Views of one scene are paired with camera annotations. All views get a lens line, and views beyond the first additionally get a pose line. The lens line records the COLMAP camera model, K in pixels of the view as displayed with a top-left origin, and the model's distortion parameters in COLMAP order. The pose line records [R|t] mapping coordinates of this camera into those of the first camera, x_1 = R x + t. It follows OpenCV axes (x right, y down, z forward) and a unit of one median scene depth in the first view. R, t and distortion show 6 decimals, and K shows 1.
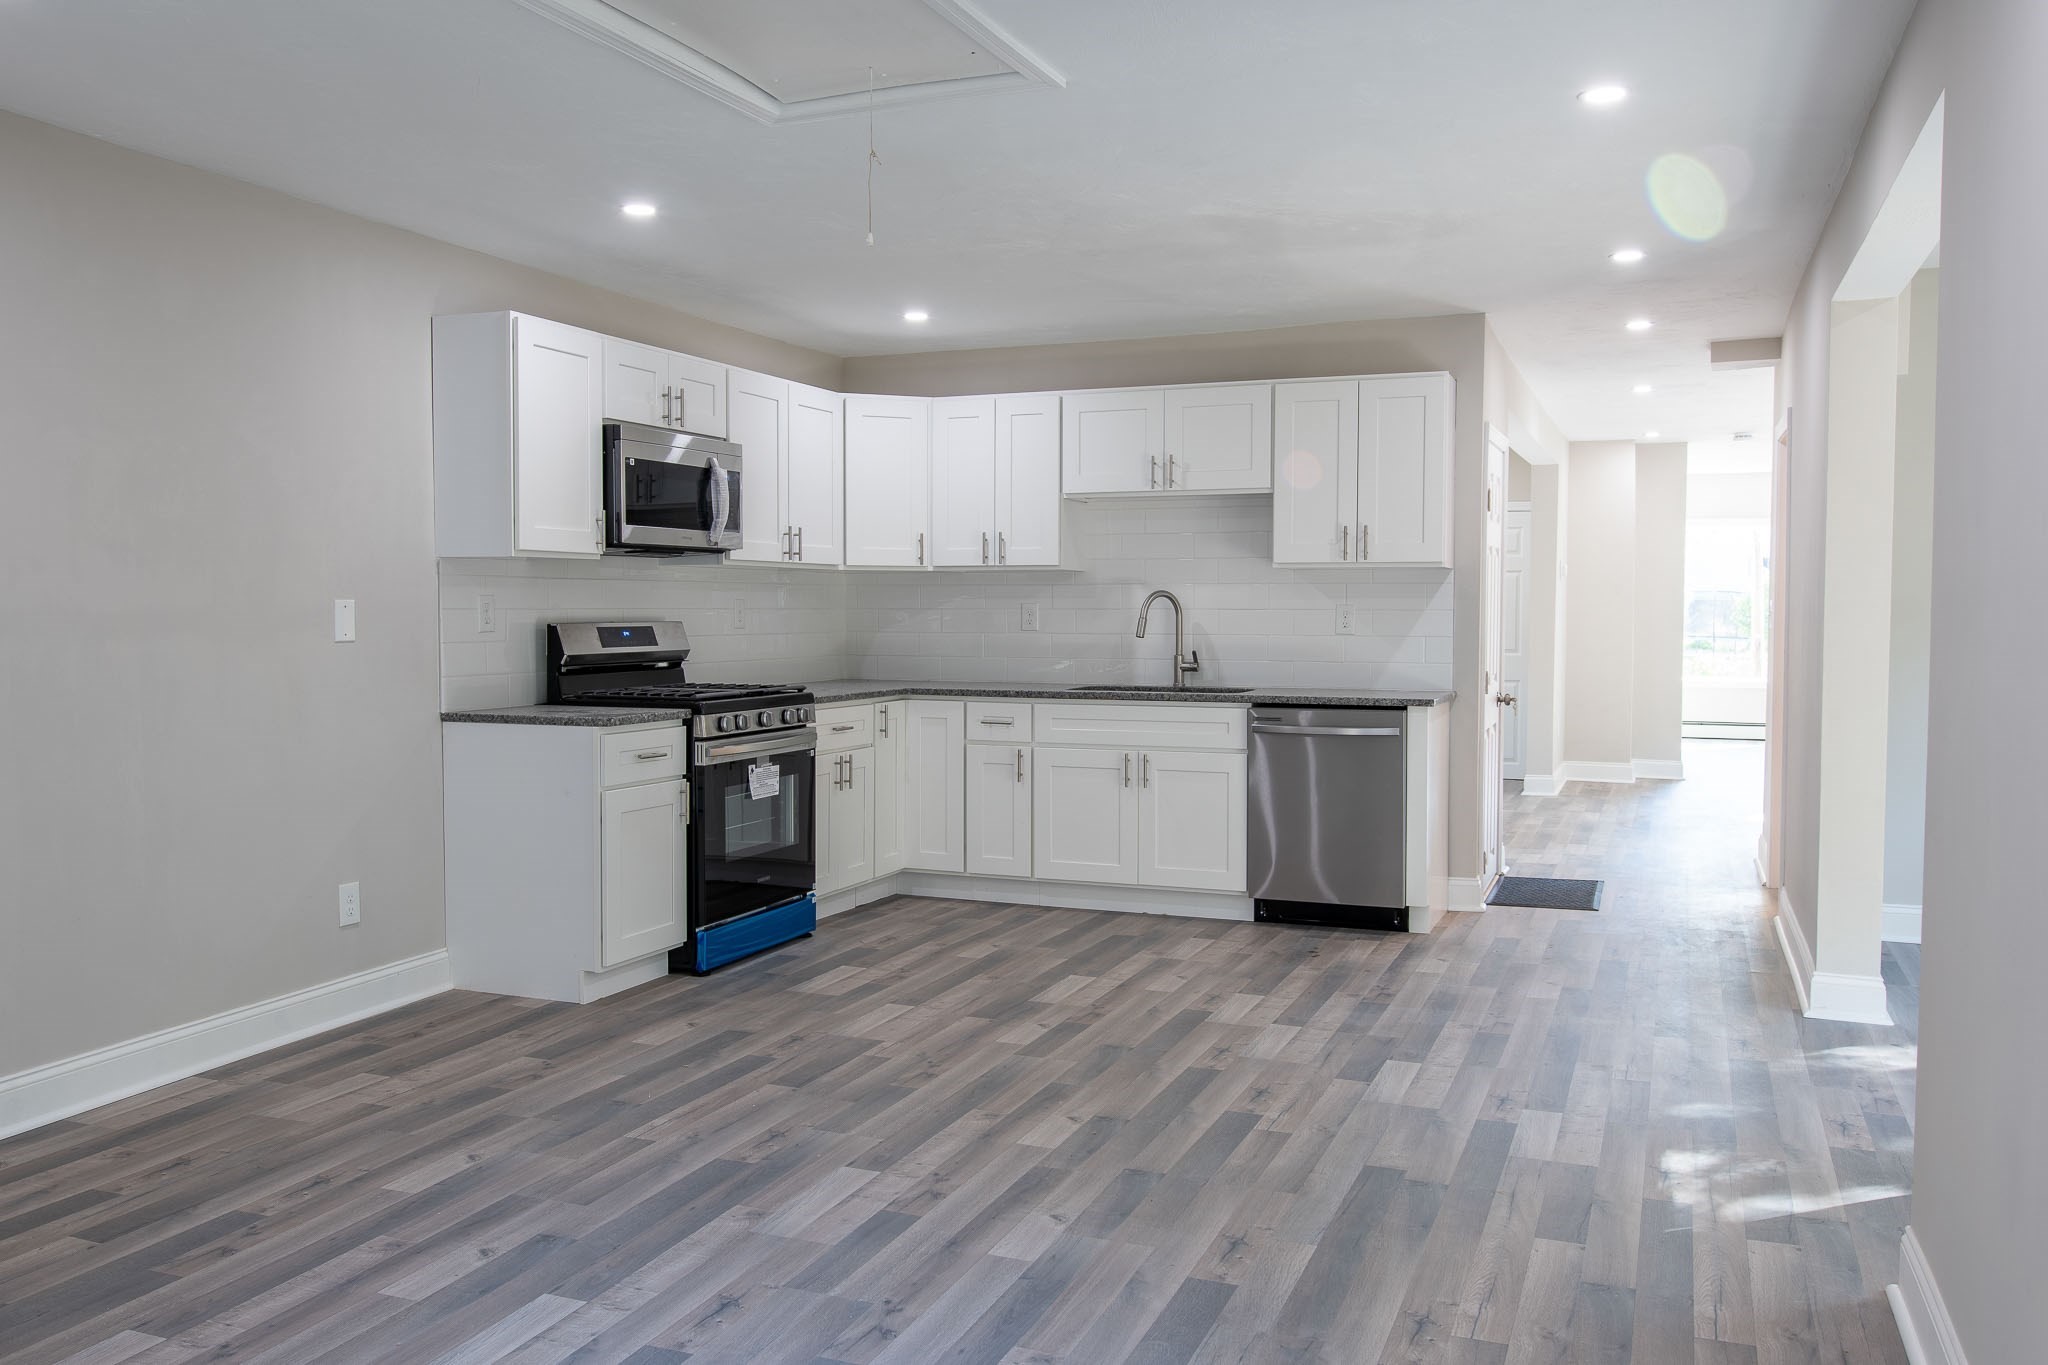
lens RADIAL K [[1646.6, 0, 1023.4], [0, 1646.6, 680.9], [0, 0, 1]] dist [0.010688, -0.000840]
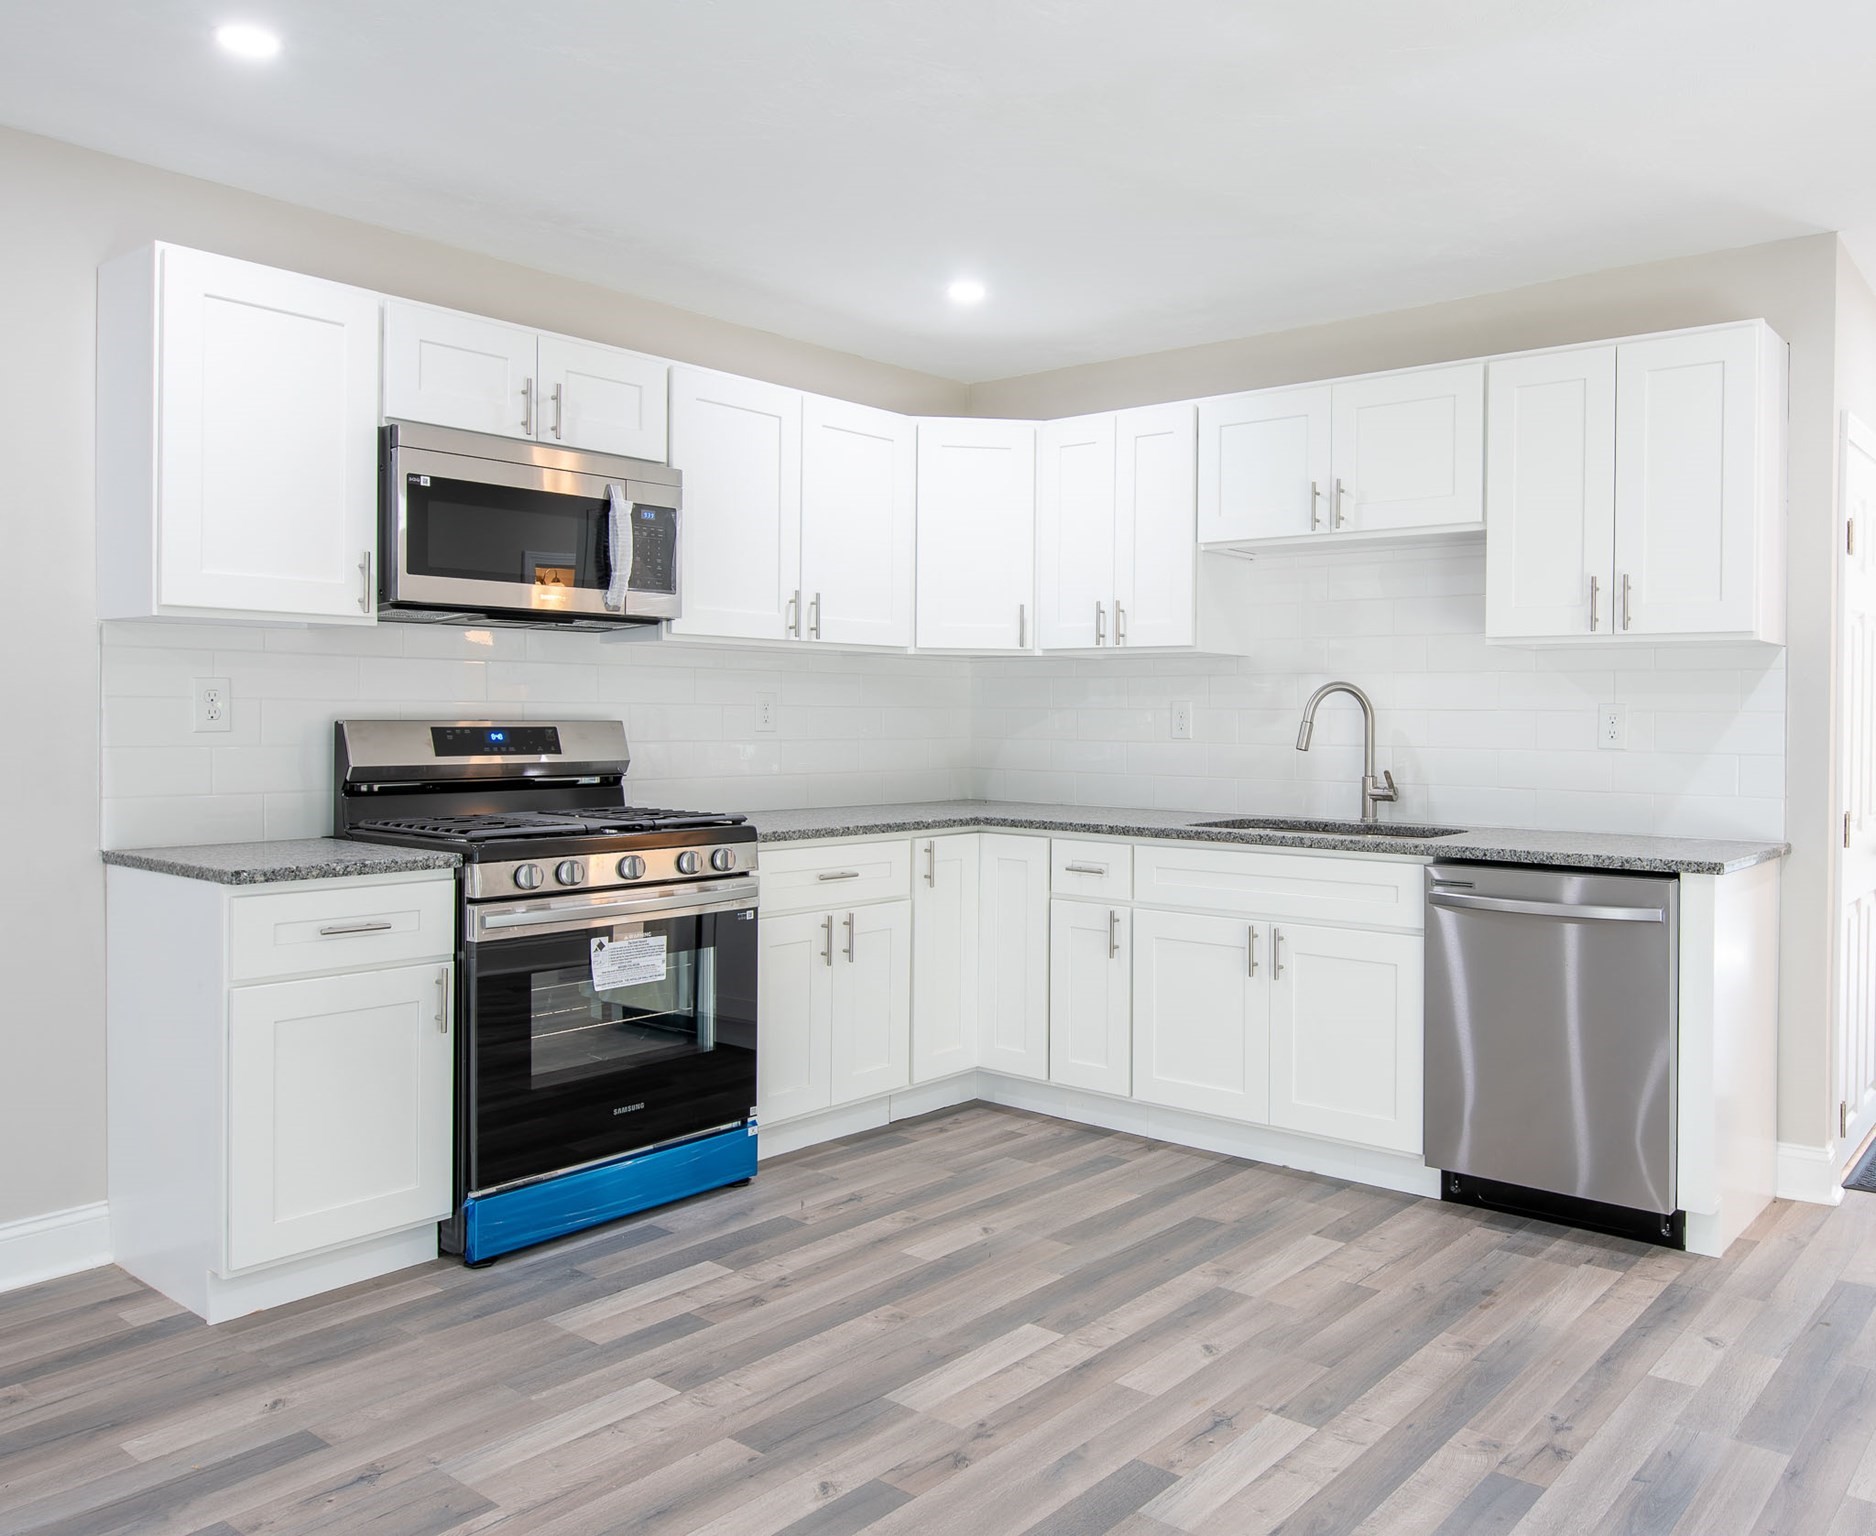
lens RADIAL K [[1751.2, 0, 946.9], [0, 1751.2, 729.3], [0, 0, 1]] dist [-0.020758, 0.000000]
pose [[0.970335, 0.008692, -0.241606, 0.118210], [-0.017211, 0.999301, -0.033173, -0.009707], [0.241149, 0.036347, 0.969807, 0.300222]]
